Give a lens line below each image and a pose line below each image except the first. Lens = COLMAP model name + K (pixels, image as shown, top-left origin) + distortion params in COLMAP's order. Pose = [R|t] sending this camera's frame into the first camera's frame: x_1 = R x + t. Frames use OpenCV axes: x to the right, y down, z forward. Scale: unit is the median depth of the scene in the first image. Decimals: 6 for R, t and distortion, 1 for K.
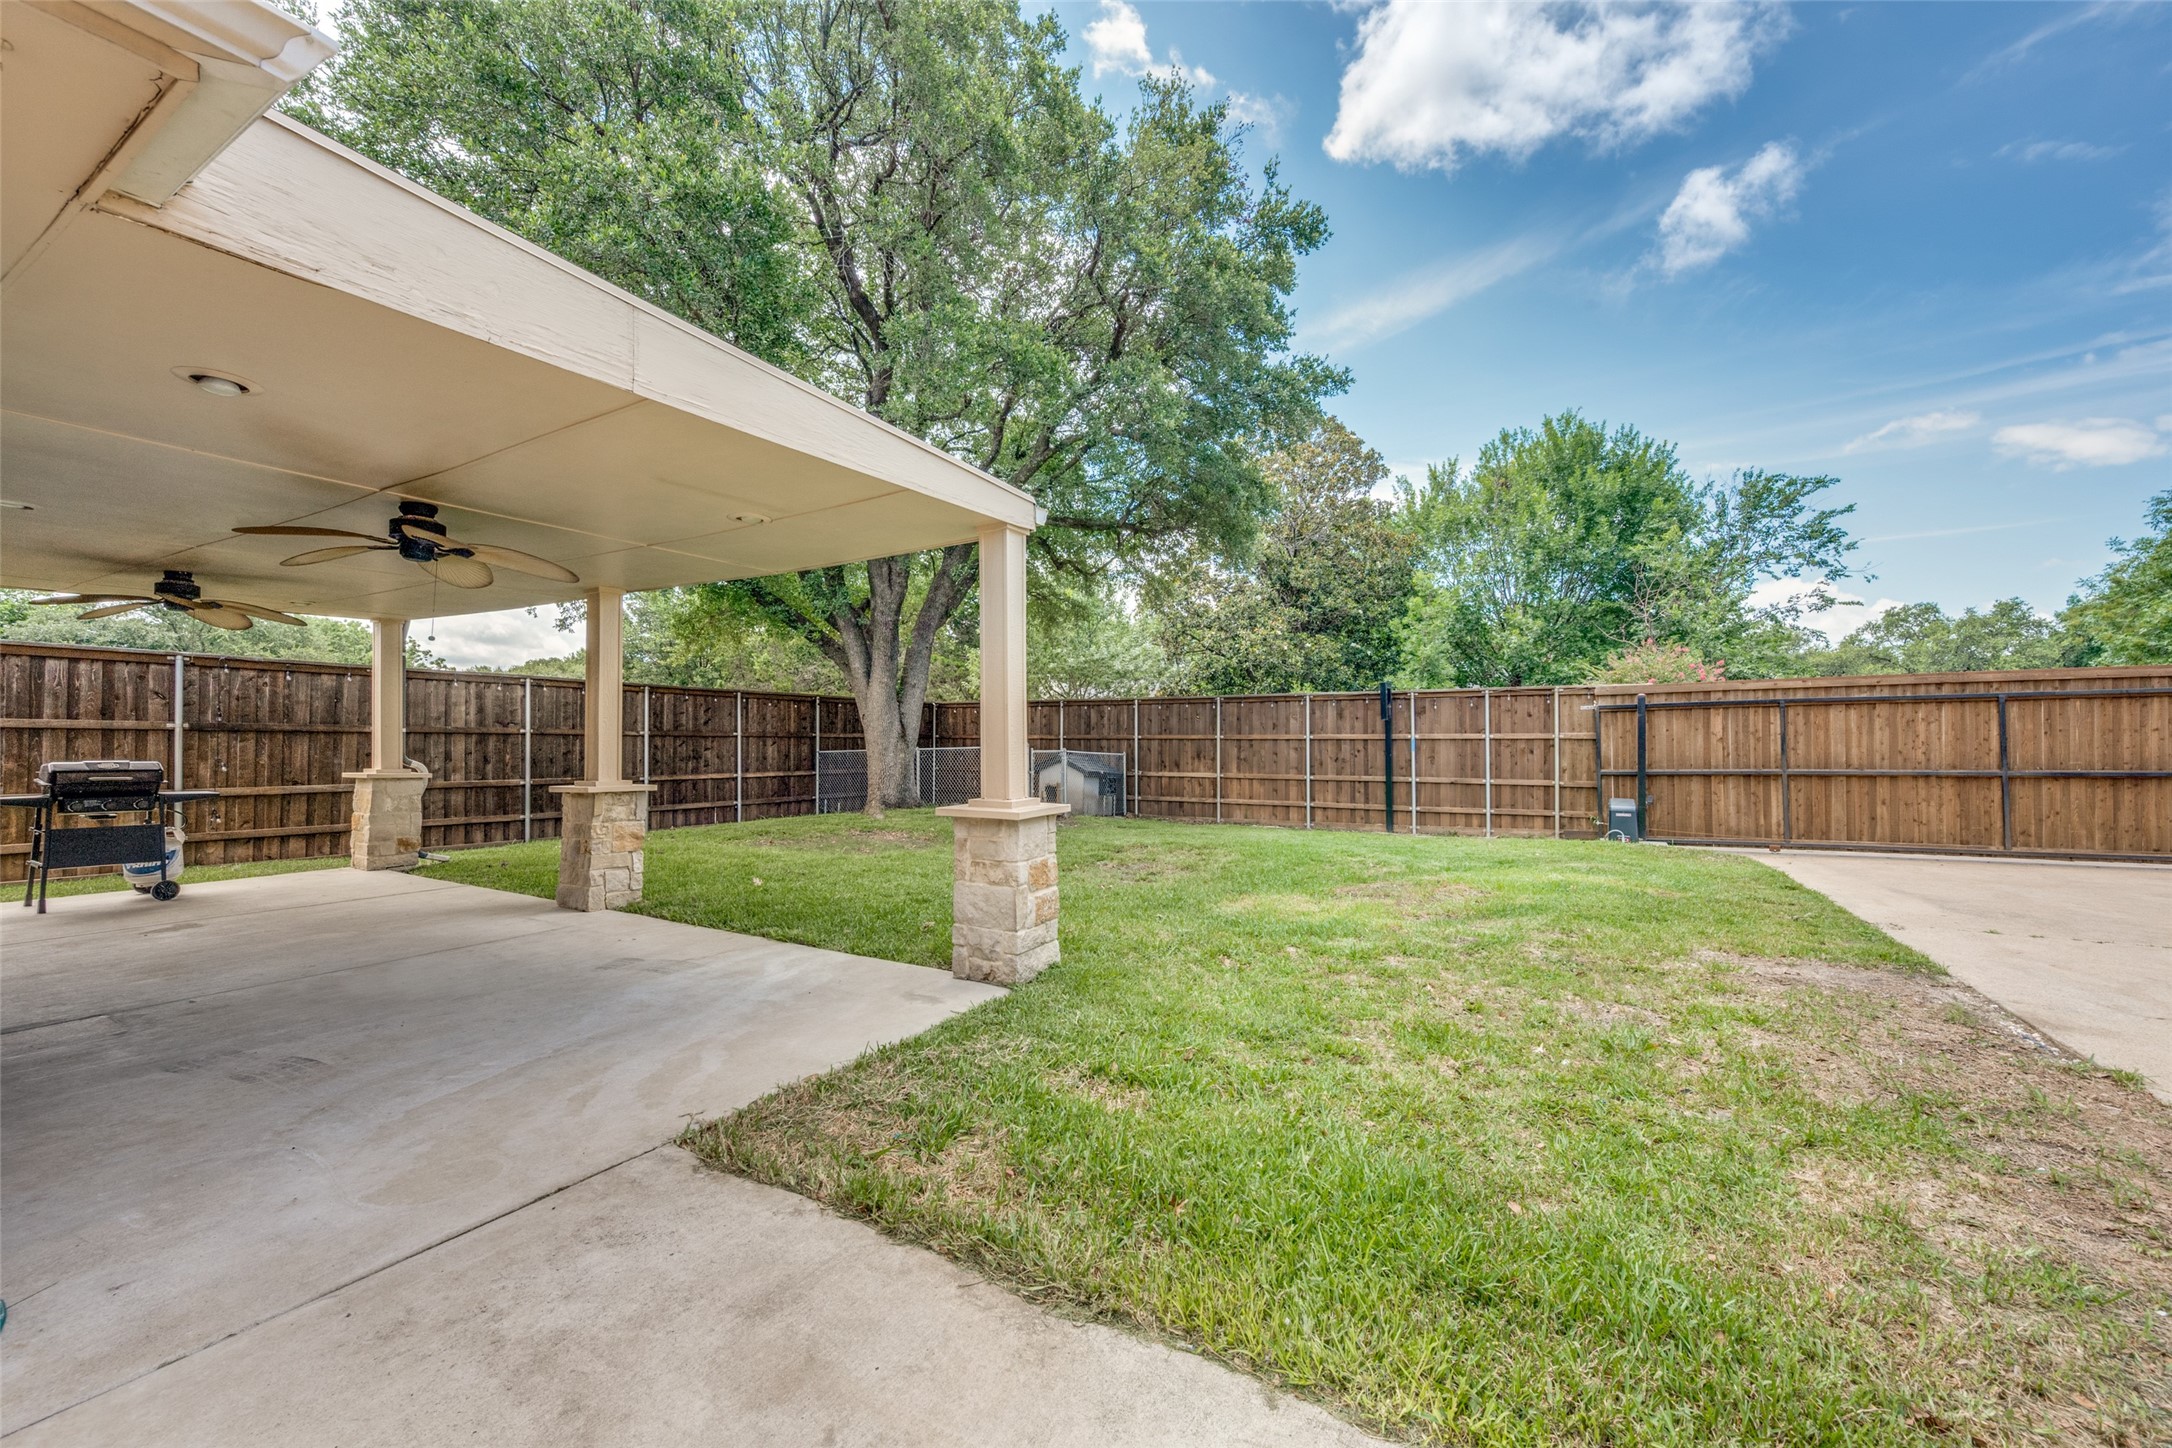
lens RADIAL K [[859.9, 0, 1088.1], [0, 859.9, 728.3], [0, 0, 1]] dist [-0.000828, 0.000412]
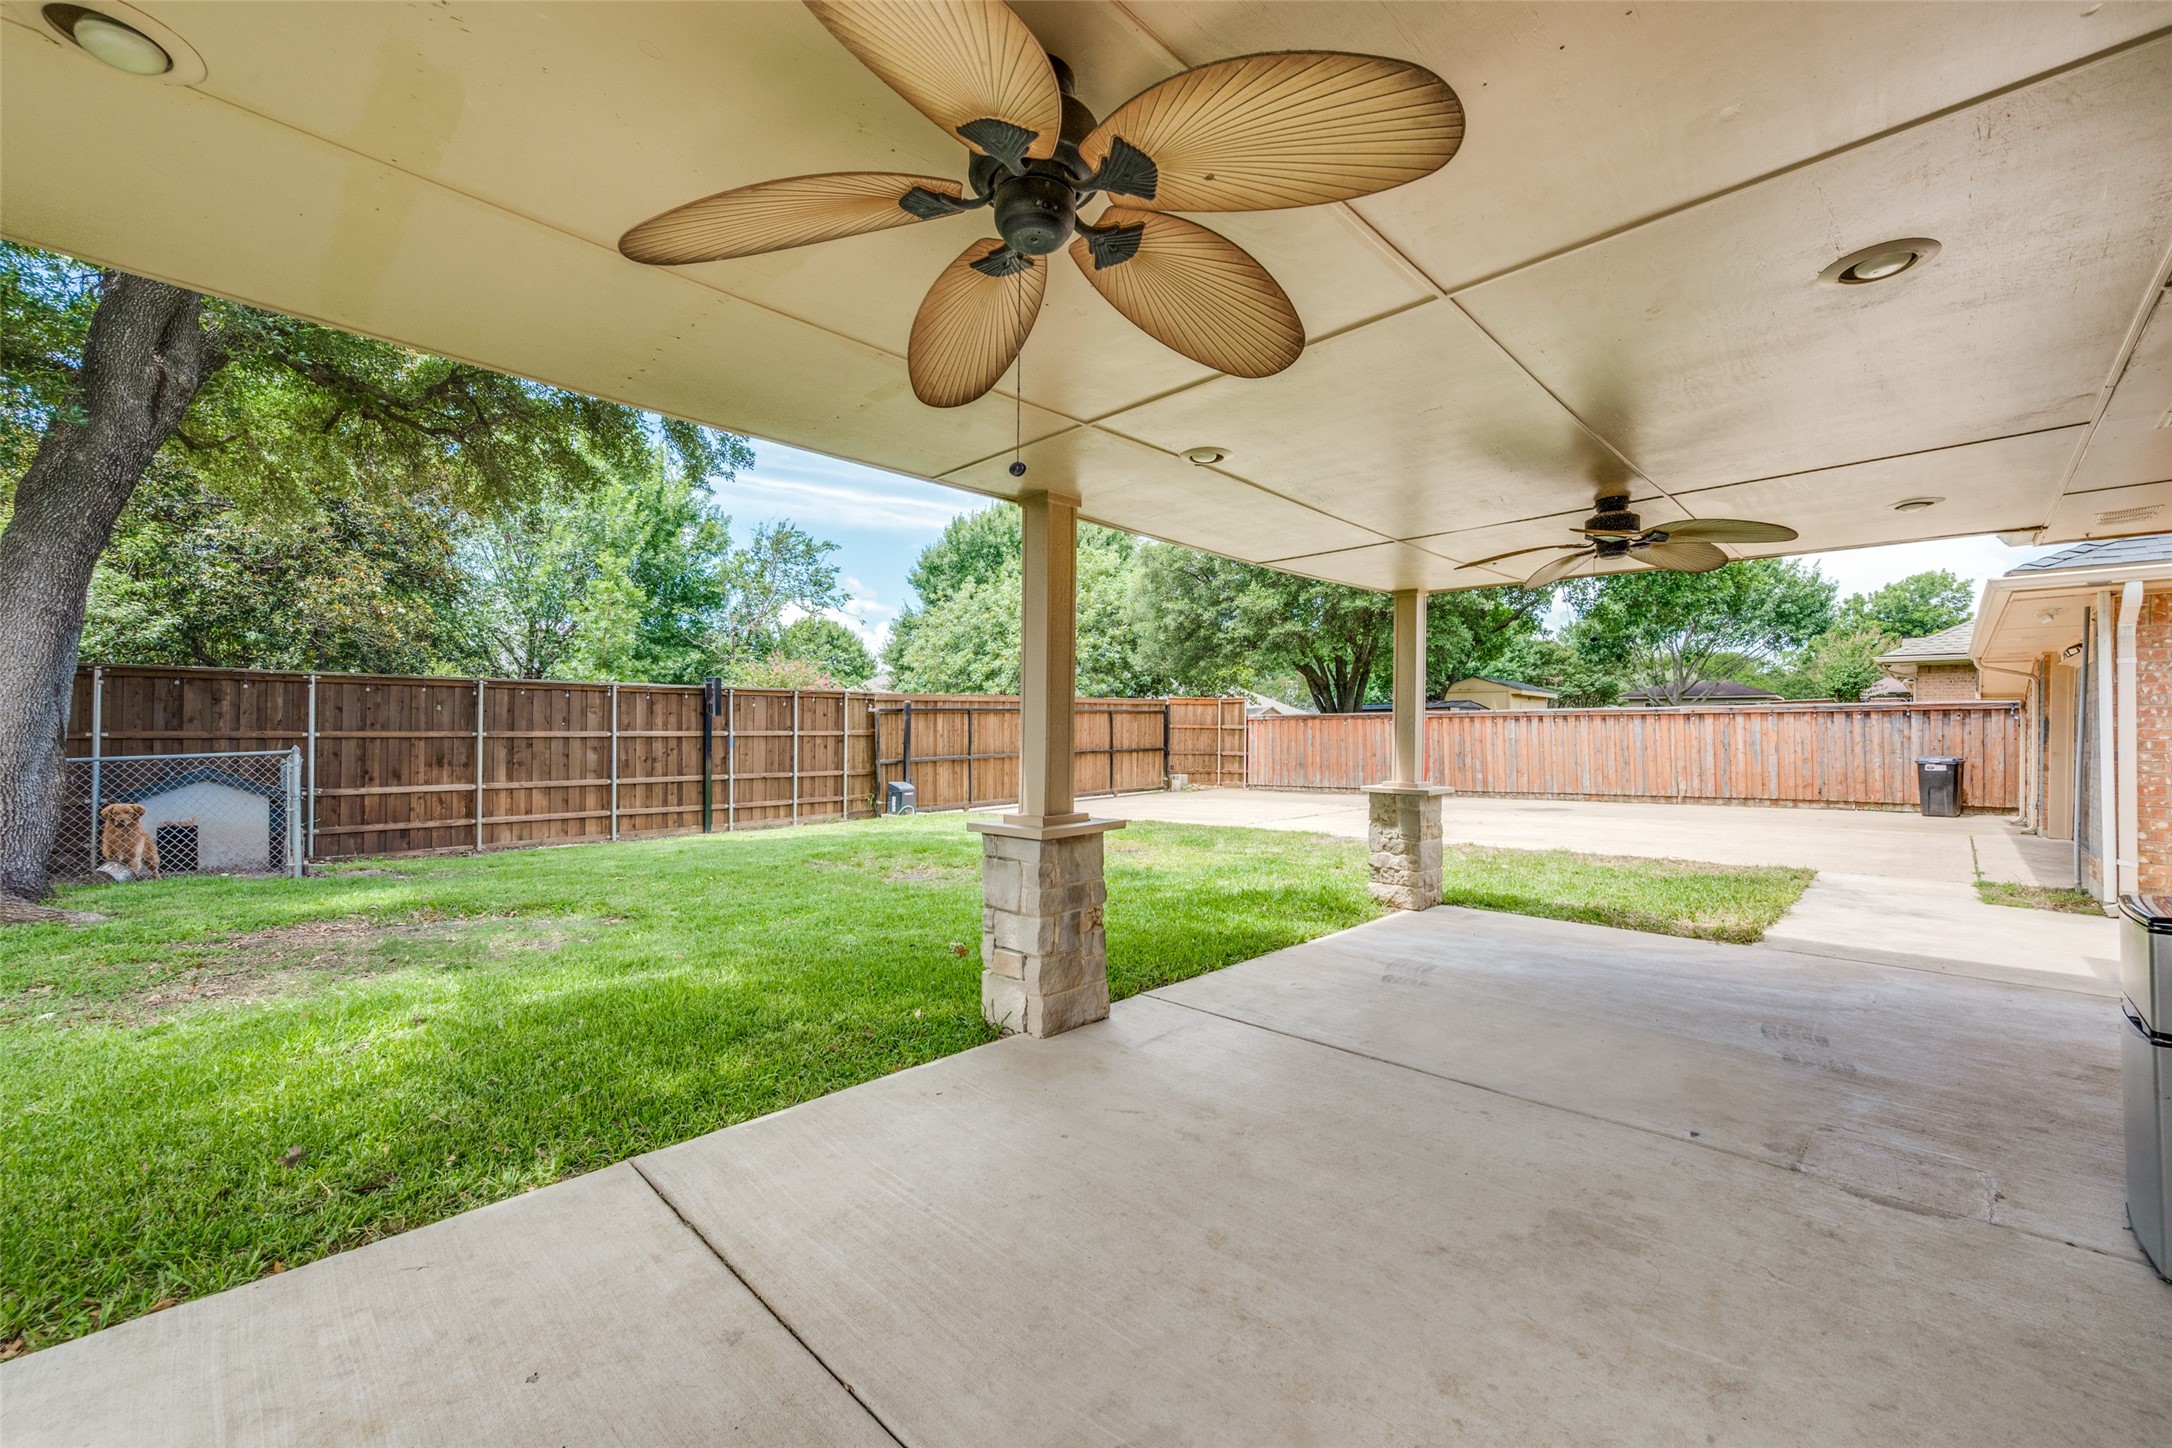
lens RADIAL K [[871.1, 0, 1090.3], [0, 871.1, 707.7], [0, 0, 1]] dist [0.000505, 0.000059]
pose [[0.238709, 0.026607, 0.970727, -0.711848], [-0.010022, 0.999639, -0.024935, 0.001164], [-0.971039, -0.003777, 0.238890, 0.505788]]
